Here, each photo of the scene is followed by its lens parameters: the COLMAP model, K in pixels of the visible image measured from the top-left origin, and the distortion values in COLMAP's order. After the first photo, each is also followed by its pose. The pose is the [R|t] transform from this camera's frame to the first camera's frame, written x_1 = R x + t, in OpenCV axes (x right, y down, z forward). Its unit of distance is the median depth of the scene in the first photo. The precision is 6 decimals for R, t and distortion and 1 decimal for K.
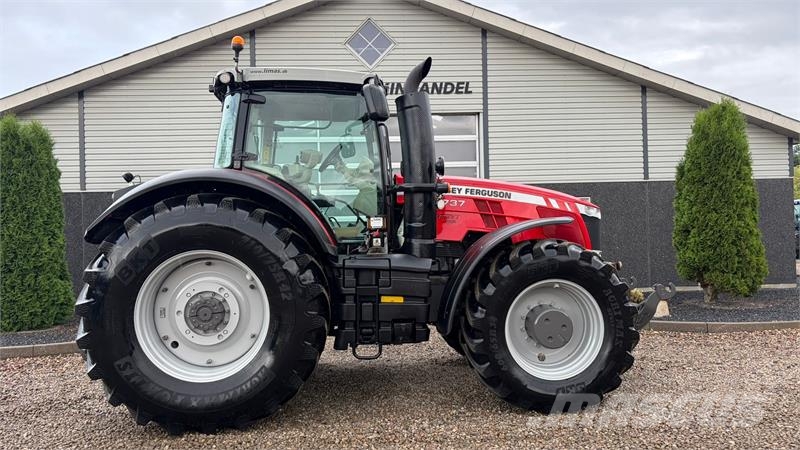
lens RADIAL K [[602.3, 0, 398.9], [0, 602.3, 223.7], [0, 0, 1]] dist [0.046679, -0.040462]
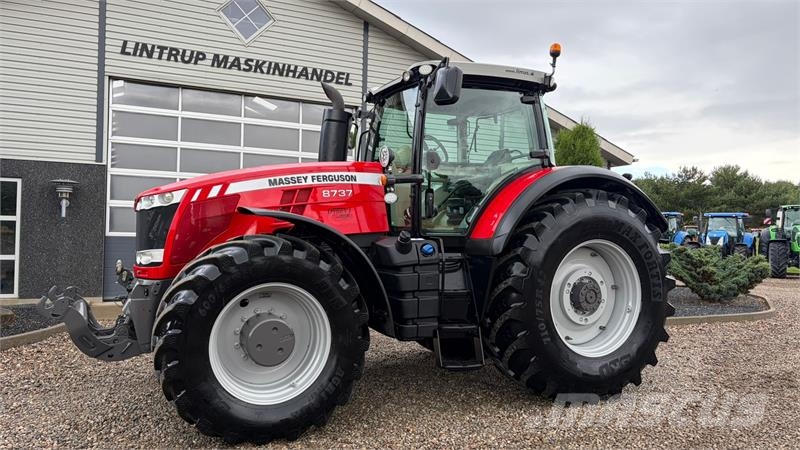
lens RADIAL K [[602.3, 0, 401.4], [0, 602.3, 224.2], [0, 0, 1]] dist [0.046679, -0.040462]
pose [[0.930354, 0.051027, 0.363095, -0.233464], [-0.052016, 0.998621, -0.007060, 0.014171], [-0.362955, -0.012319, 0.931725, 0.106550]]
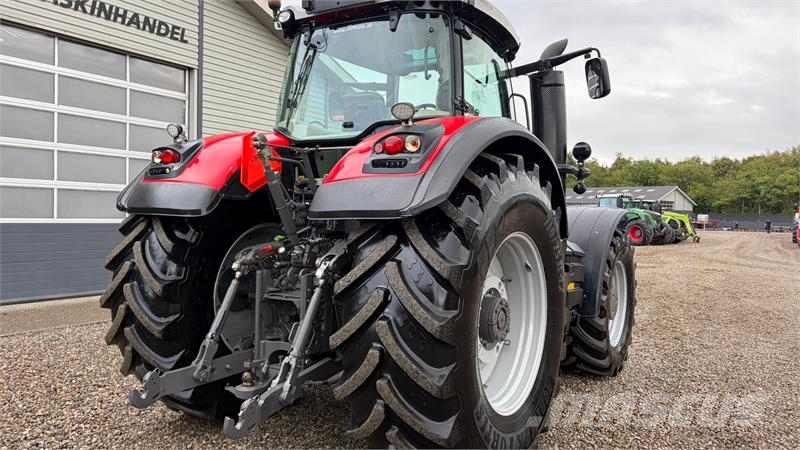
lens RADIAL K [[602.3, 0, 405.1], [0, 602.3, 221.2], [0, 0, 1]] dist [0.046679, -0.040462]
pose [[0.595698, 0.026267, 0.802779, -0.589224], [-0.047060, 0.998890, 0.002238, 0.021243], [-0.801829, -0.039112, 0.596273, 0.402151]]
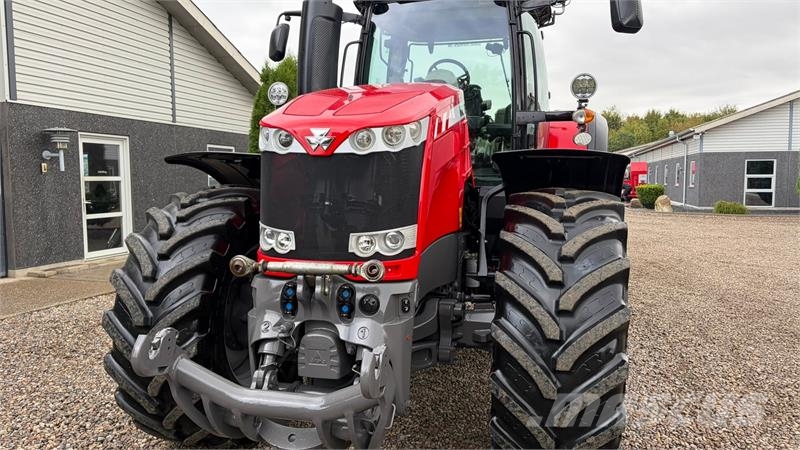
lens RADIAL K [[602.3, 0, 398.7], [0, 602.3, 231.5], [0, 0, 1]] dist [0.046679, -0.040462]
pose [[0.337381, -0.060051, 0.939451, -0.537853], [-0.020853, 0.997242, 0.071234, 0.027128], [-0.941137, -0.043624, 0.335198, 0.634231]]
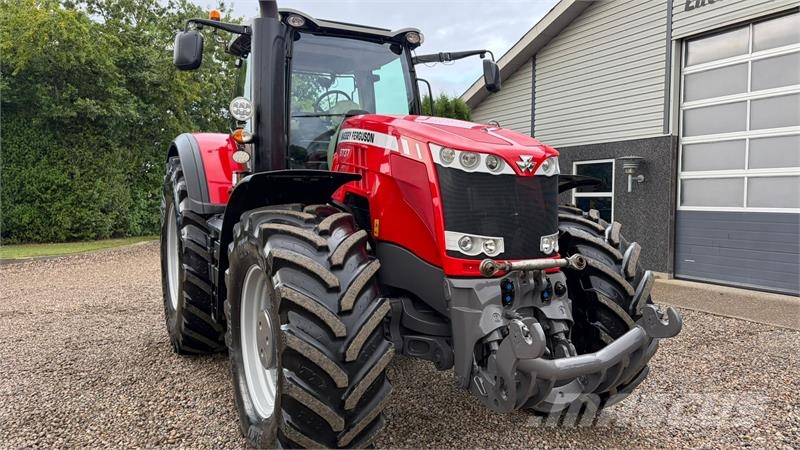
lens RADIAL K [[602.3, 0, 403.1], [0, 602.3, 225.8], [0, 0, 1]] dist [0.046679, -0.040462]
pose [[0.394114, 0.068620, -0.916496, 0.585812], [0.002538, 0.997124, 0.075748, -0.000832], [0.919058, -0.032179, 0.392807, 0.561642]]
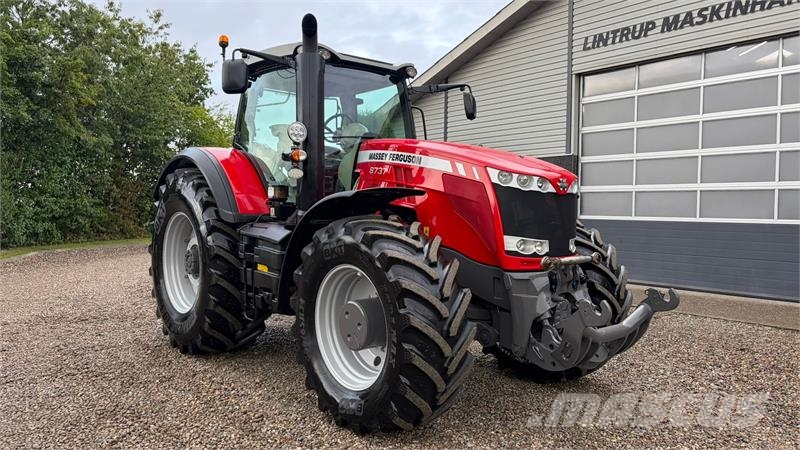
lens RADIAL K [[602.3, 0, 399.1], [0, 602.3, 225.0], [0, 0, 1]] dist [0.046679, -0.040462]
pose [[0.579467, 0.053944, -0.813208, 0.598729], [-0.008093, 0.998139, 0.060445, -0.006556], [0.814956, -0.028445, 0.578825, 0.374402]]
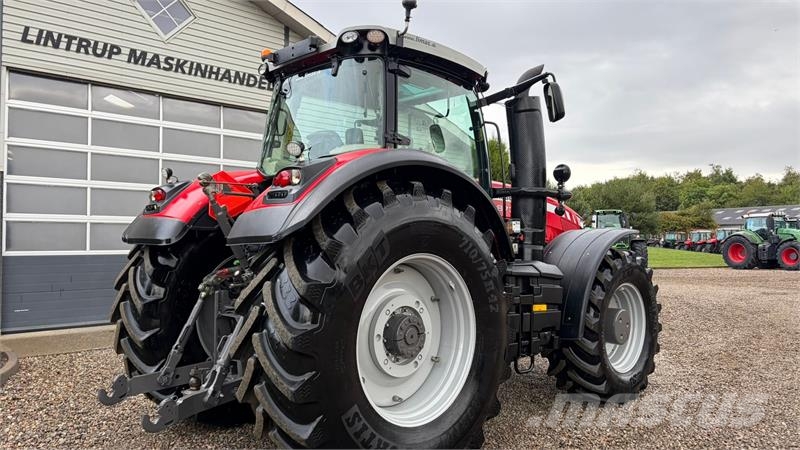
lens RADIAL K [[602.3, 0, 404.6], [0, 602.3, 219.5], [0, 0, 1]] dist [0.046679, -0.040462]
pose [[0.769214, 0.045351, 0.637380, -0.499966], [-0.028416, 0.998919, -0.036782, 0.017240], [-0.638359, 0.010181, 0.769671, 0.247443]]
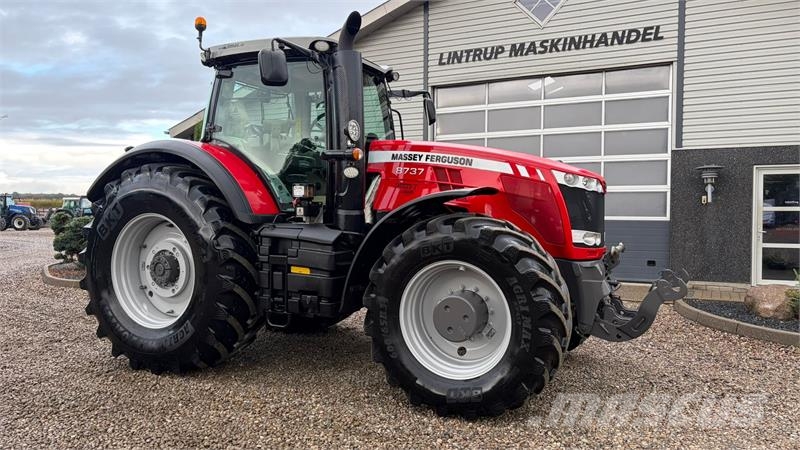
lens RADIAL K [[602.3, 0, 403.5], [0, 602.3, 223.7], [0, 0, 1]] dist [0.046679, -0.040462]
pose [[0.863055, 0.038466, -0.503643, 0.391055], [-0.015061, 0.998613, 0.050460, -0.000794], [0.504885, -0.035964, 0.862437, 0.152591]]
